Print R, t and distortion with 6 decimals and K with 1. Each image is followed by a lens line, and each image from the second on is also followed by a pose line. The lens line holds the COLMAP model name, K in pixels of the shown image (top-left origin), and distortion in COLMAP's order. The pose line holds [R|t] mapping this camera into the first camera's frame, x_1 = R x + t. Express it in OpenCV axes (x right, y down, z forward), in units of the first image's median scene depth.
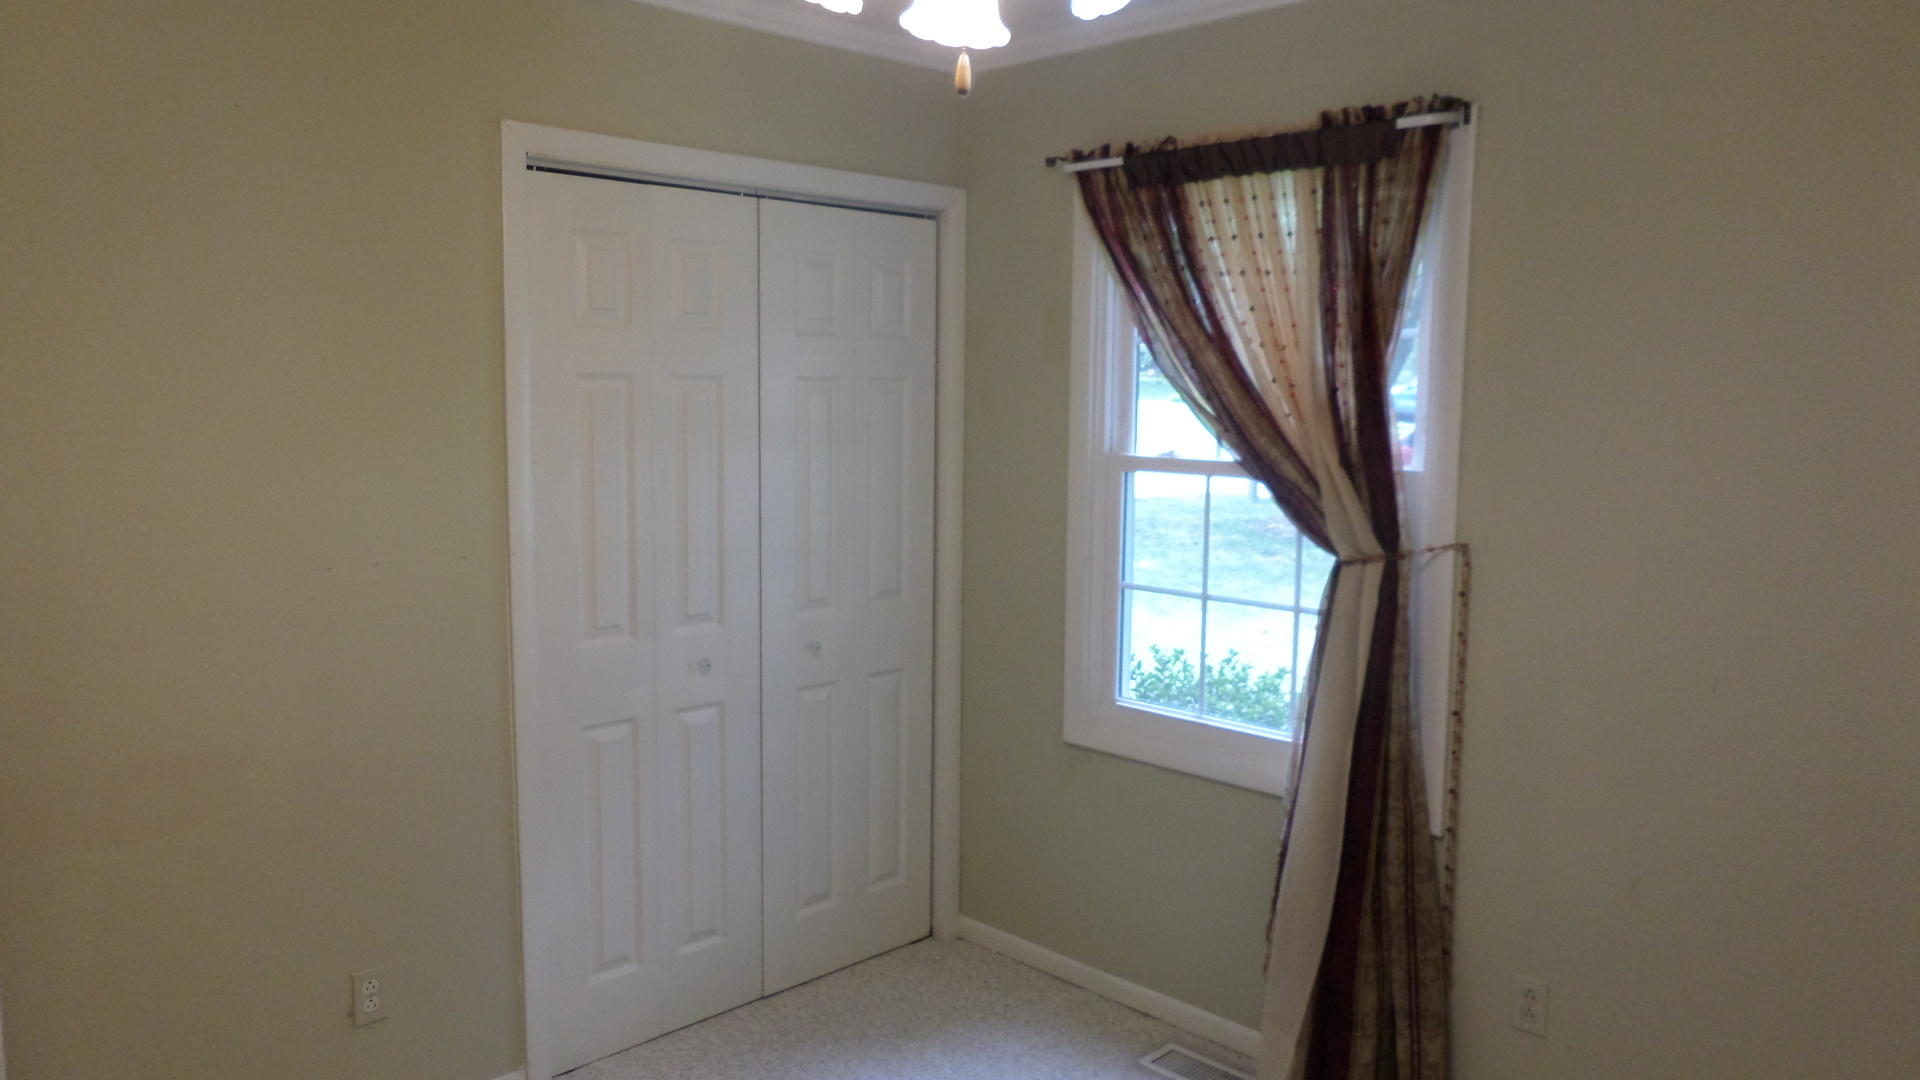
lens RADIAL K [[1397.2, 0, 960.0], [0, 1397.2, 540.0], [0, 0, 1]] dist [0.010015, 0.007858]
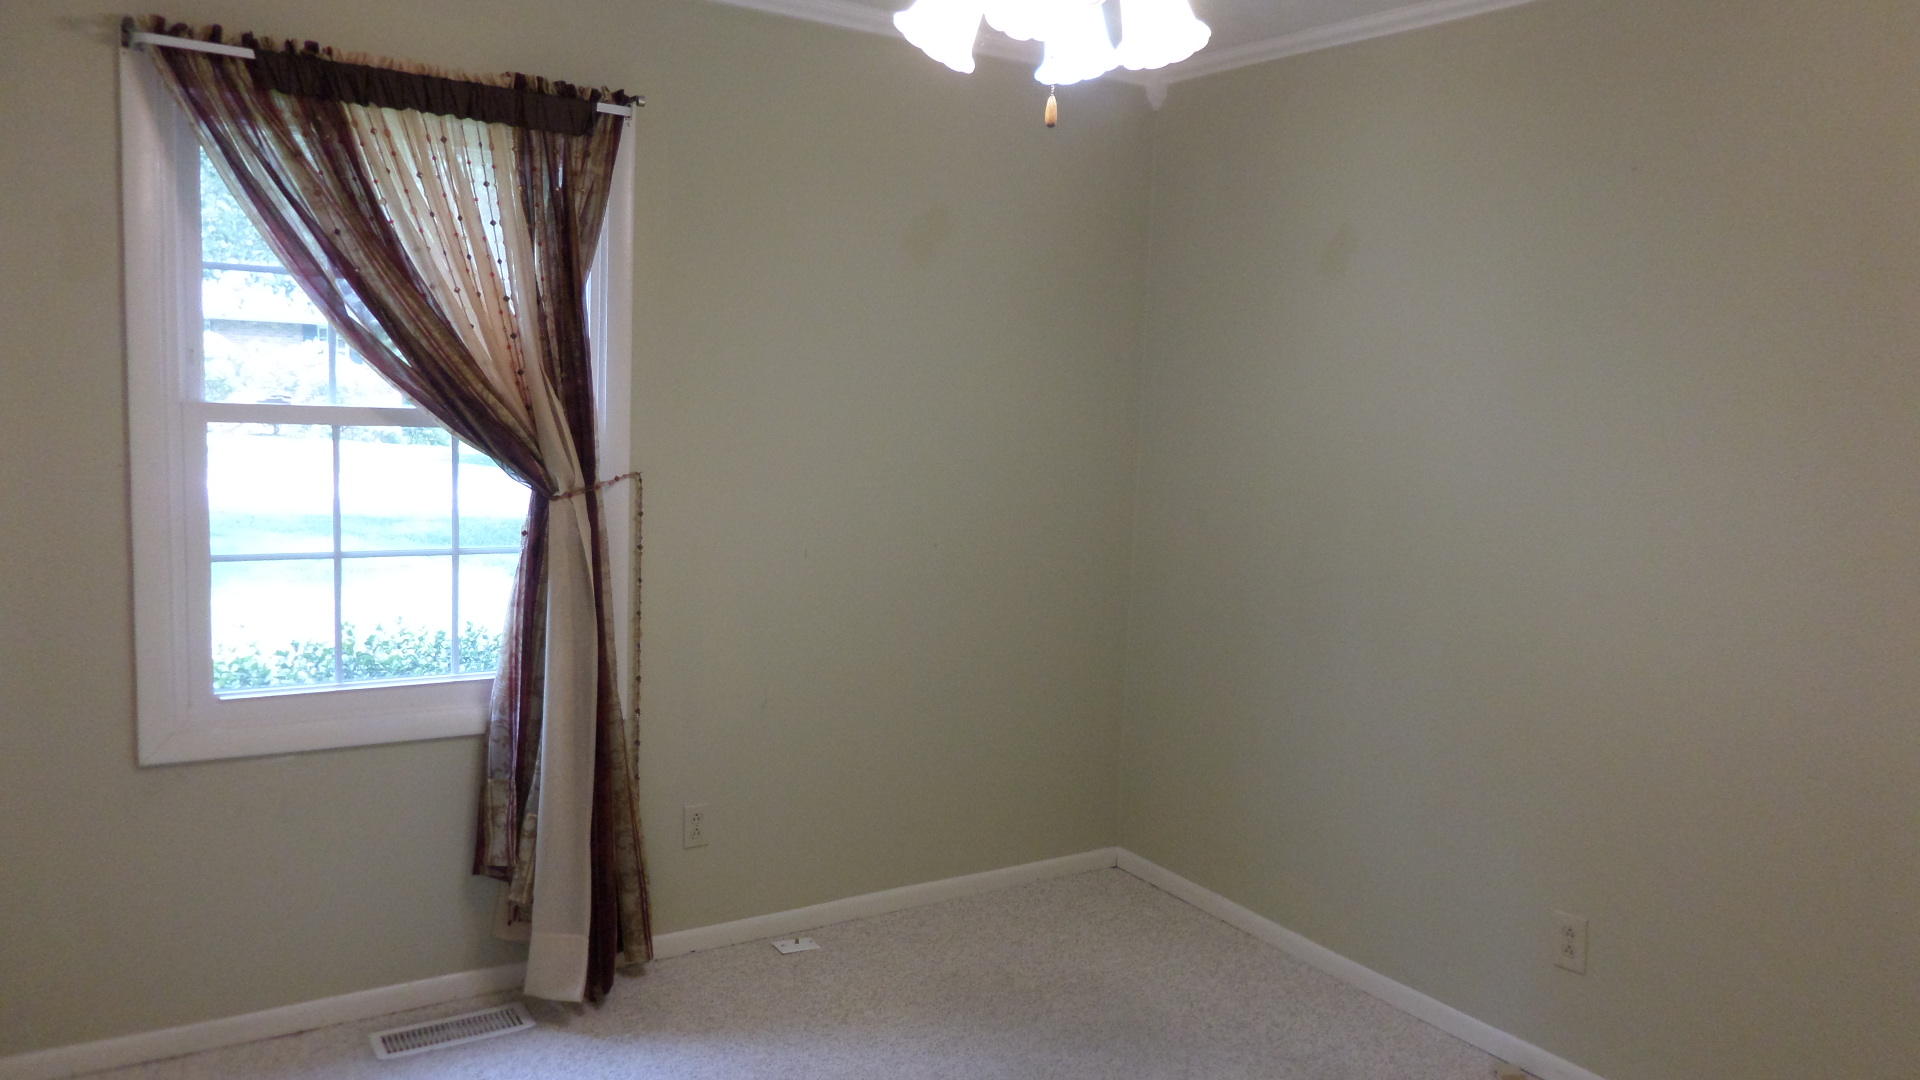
lens RADIAL K [[1397.2, 0, 960.0], [0, 1397.2, 540.0], [0, 0, 1]] dist [0.010015, 0.007858]
pose [[0.196517, -0.118007, 0.973373, -0.695434], [0.064188, 0.992150, 0.107324, -0.045779], [-0.978397, 0.041388, 0.202549, 0.444460]]
